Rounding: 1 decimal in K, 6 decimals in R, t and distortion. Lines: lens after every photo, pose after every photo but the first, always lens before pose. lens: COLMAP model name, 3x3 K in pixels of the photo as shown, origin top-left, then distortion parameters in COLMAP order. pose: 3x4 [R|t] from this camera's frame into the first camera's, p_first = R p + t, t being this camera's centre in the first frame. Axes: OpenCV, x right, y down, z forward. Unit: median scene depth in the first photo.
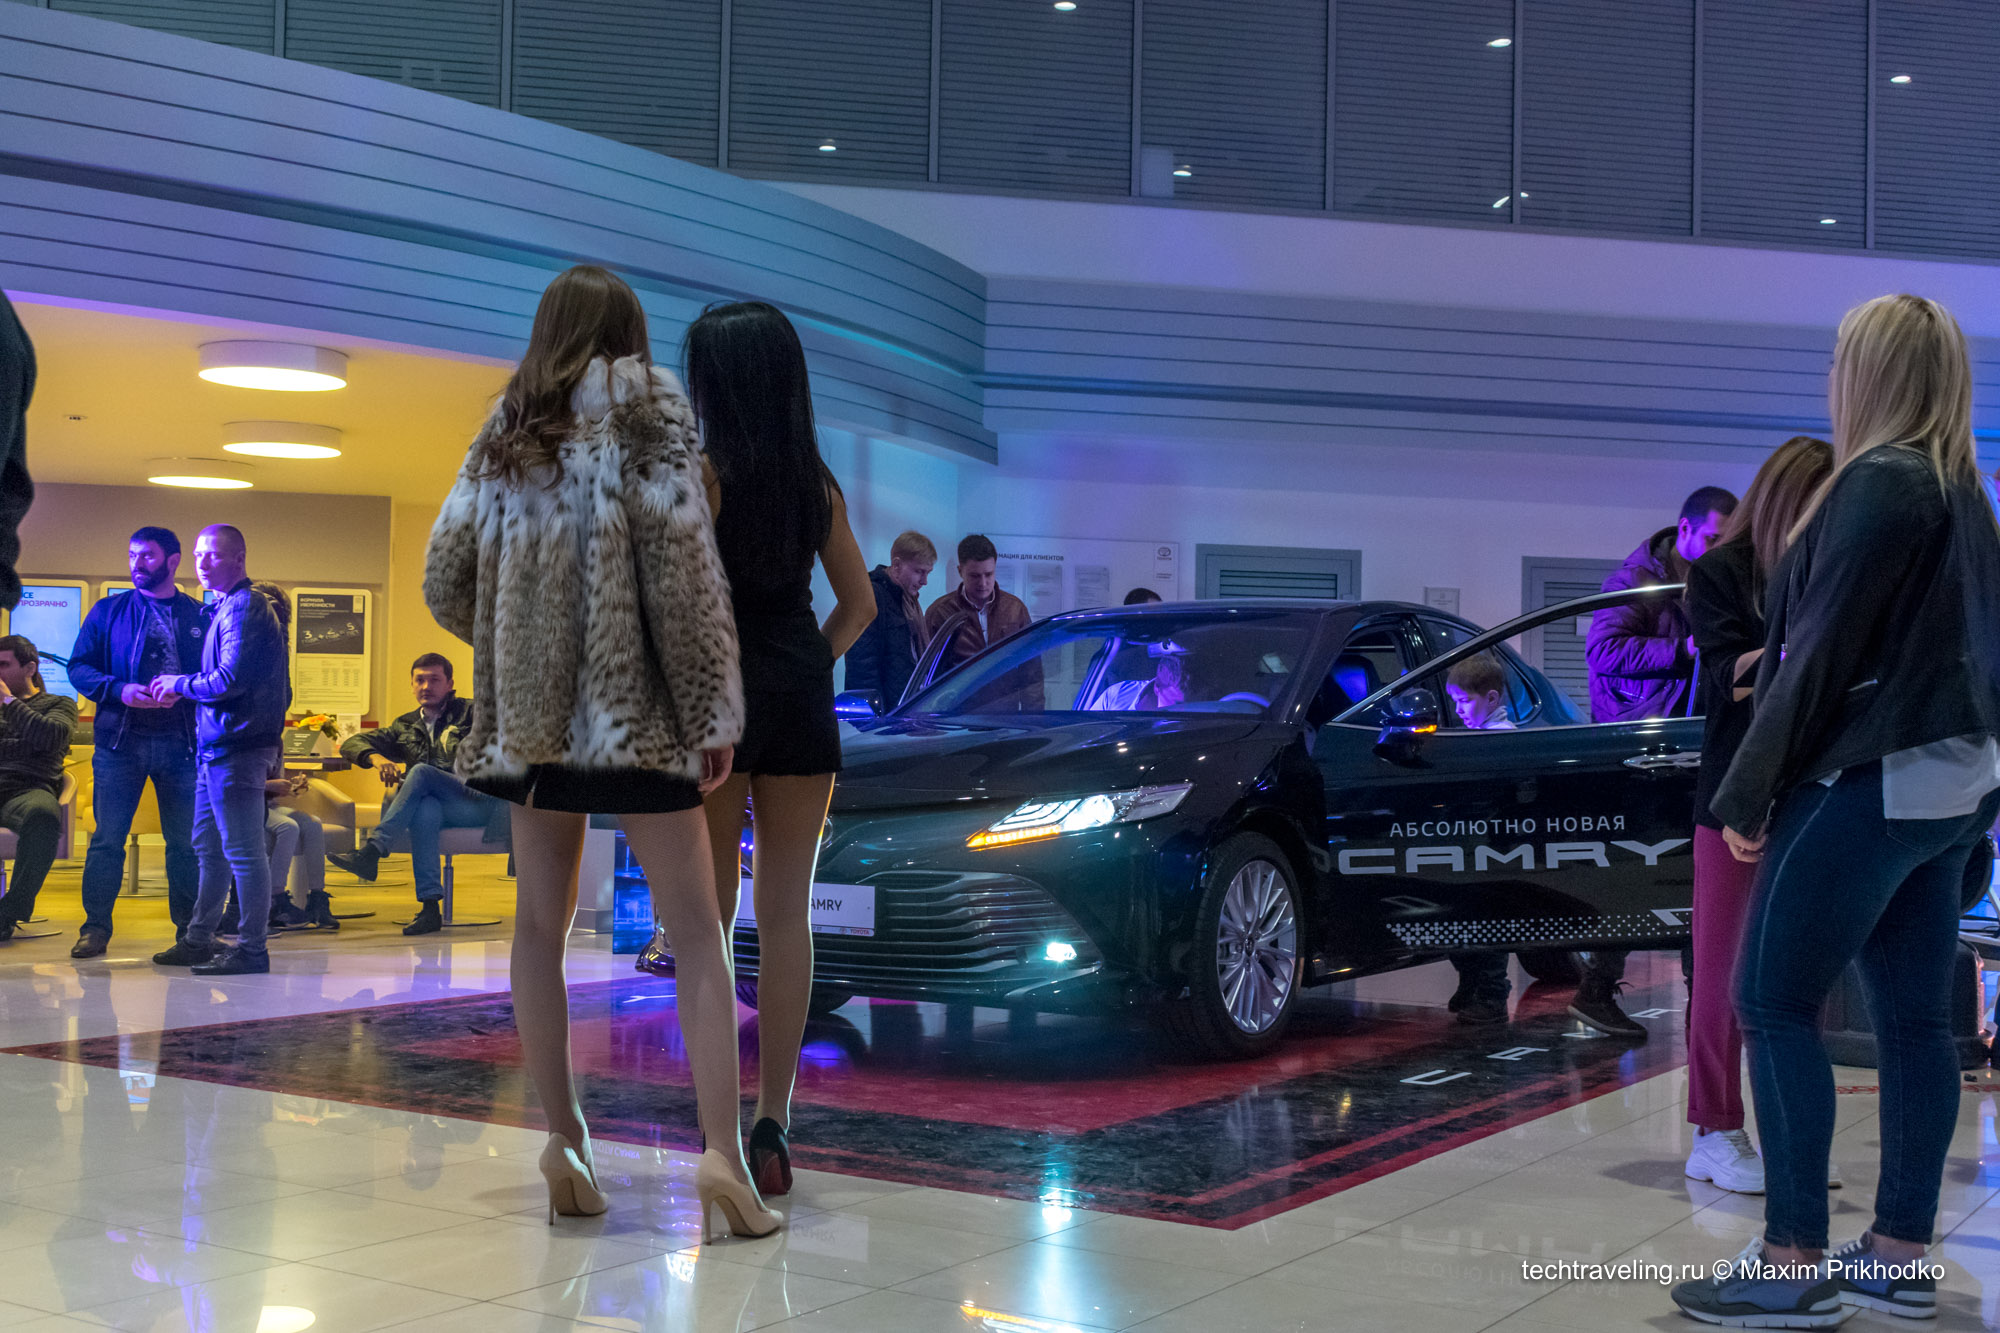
lens RADIAL K [[2347.3, 0, 1004.2], [0, 2347.3, 729.2], [0, 0, 1]] dist [-0.001810, -0.013774]
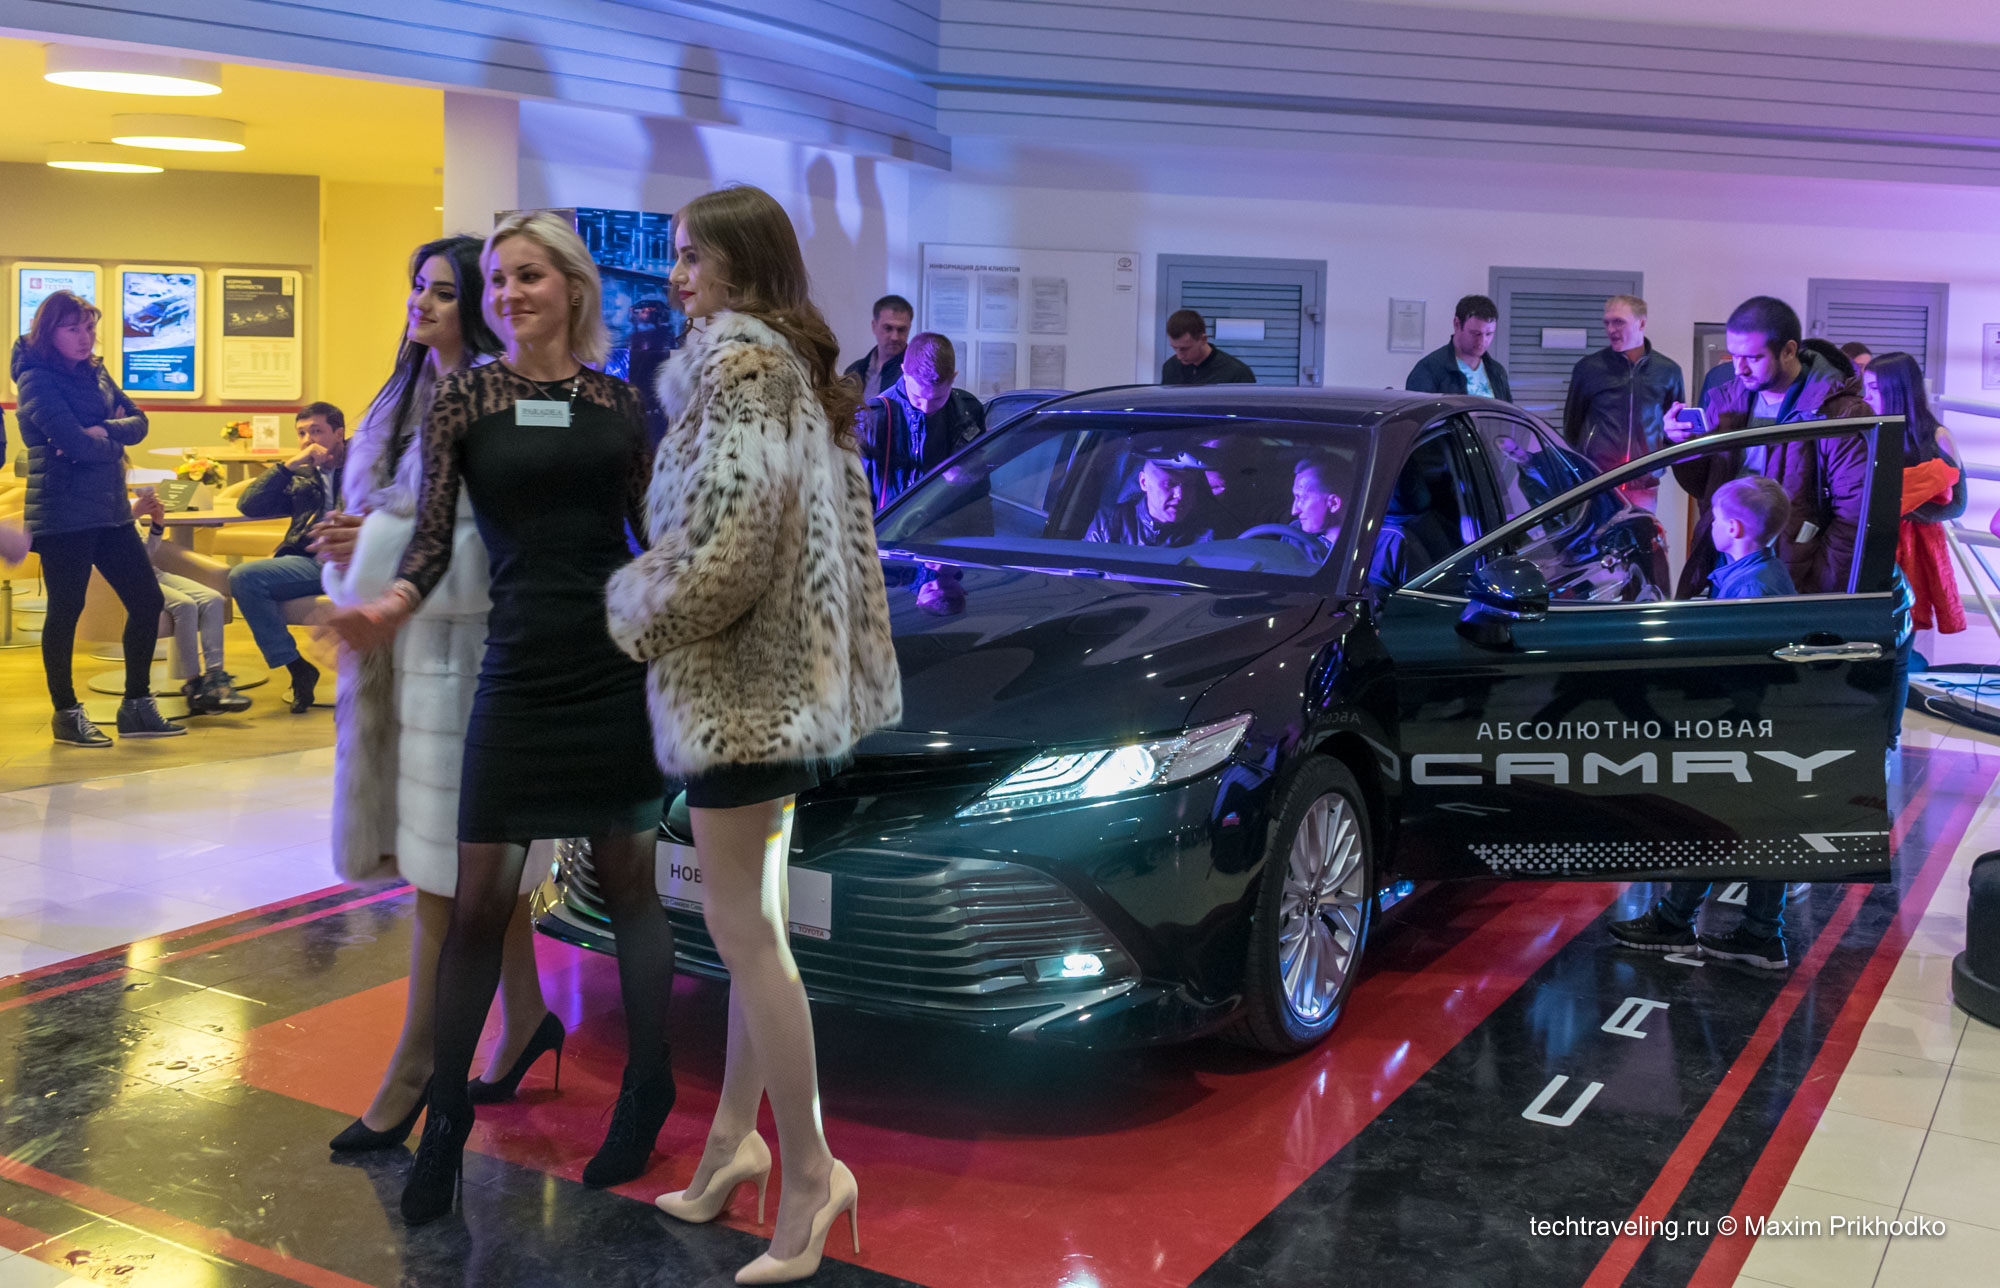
lens RADIAL K [[2031.4, 0, 1025.6], [0, 2031.4, 442.9], [0, 0, 1]] dist [0.005782, 0.003862]
pose [[0.998761, 0.006407, 0.049358, -0.023582], [-0.009227, 0.998325, 0.057121, -0.093120], [-0.048909, -0.057506, 0.997146, 0.325539]]
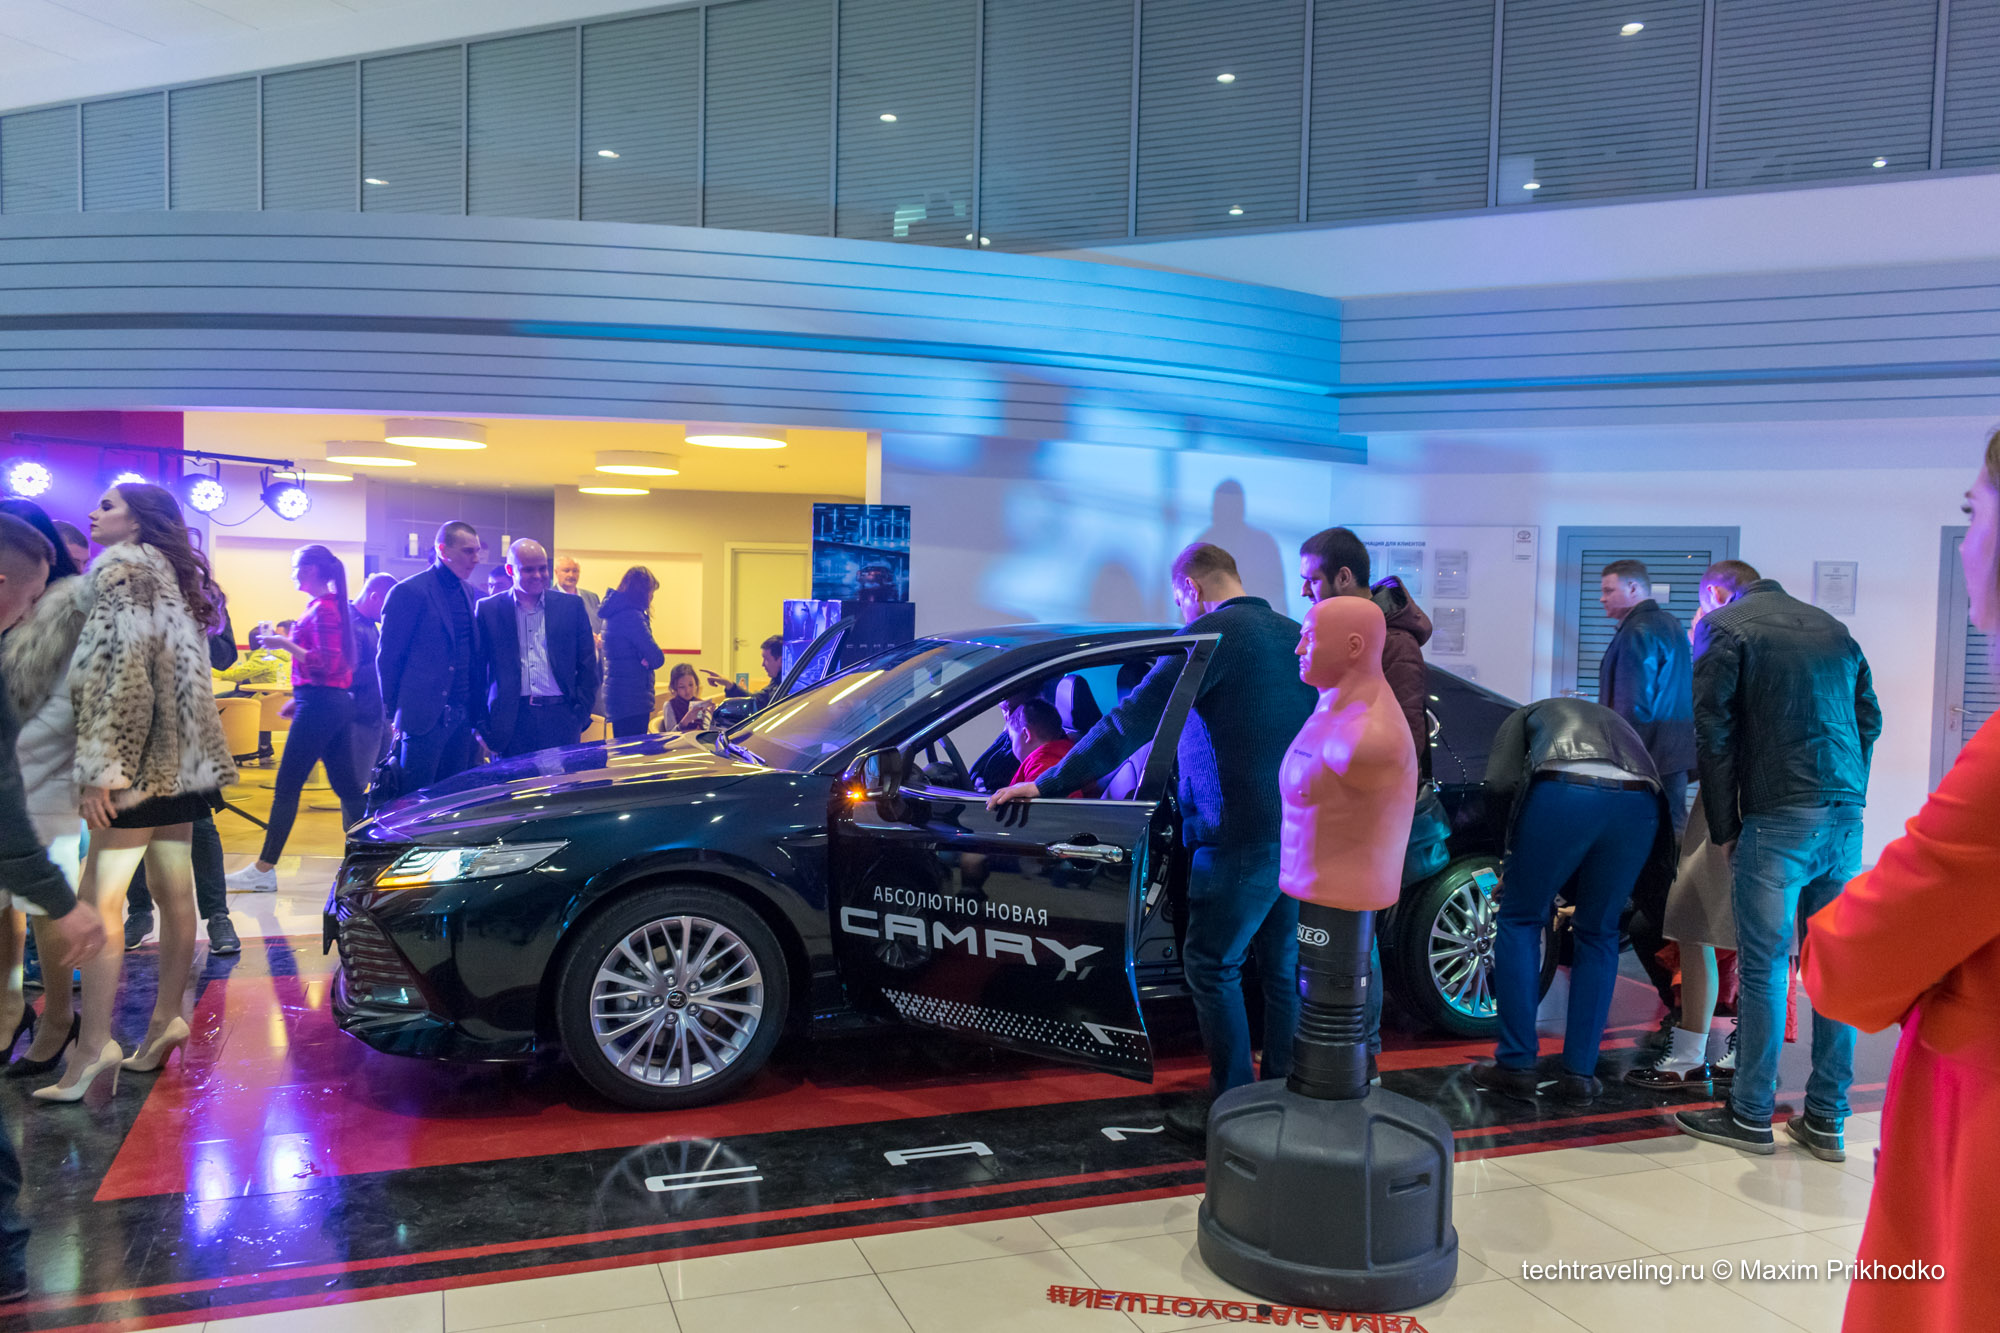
lens RADIAL K [[1547.3, 0, 997.2], [0, 1547.3, 695.7], [0, 0, 1]] dist [0.013690, 0.008053]
pose [[0.797642, 0.037808, -0.601945, 0.583576], [-0.007418, 0.998573, 0.052891, -0.071273], [0.603085, -0.037722, 0.796784, 0.531426]]
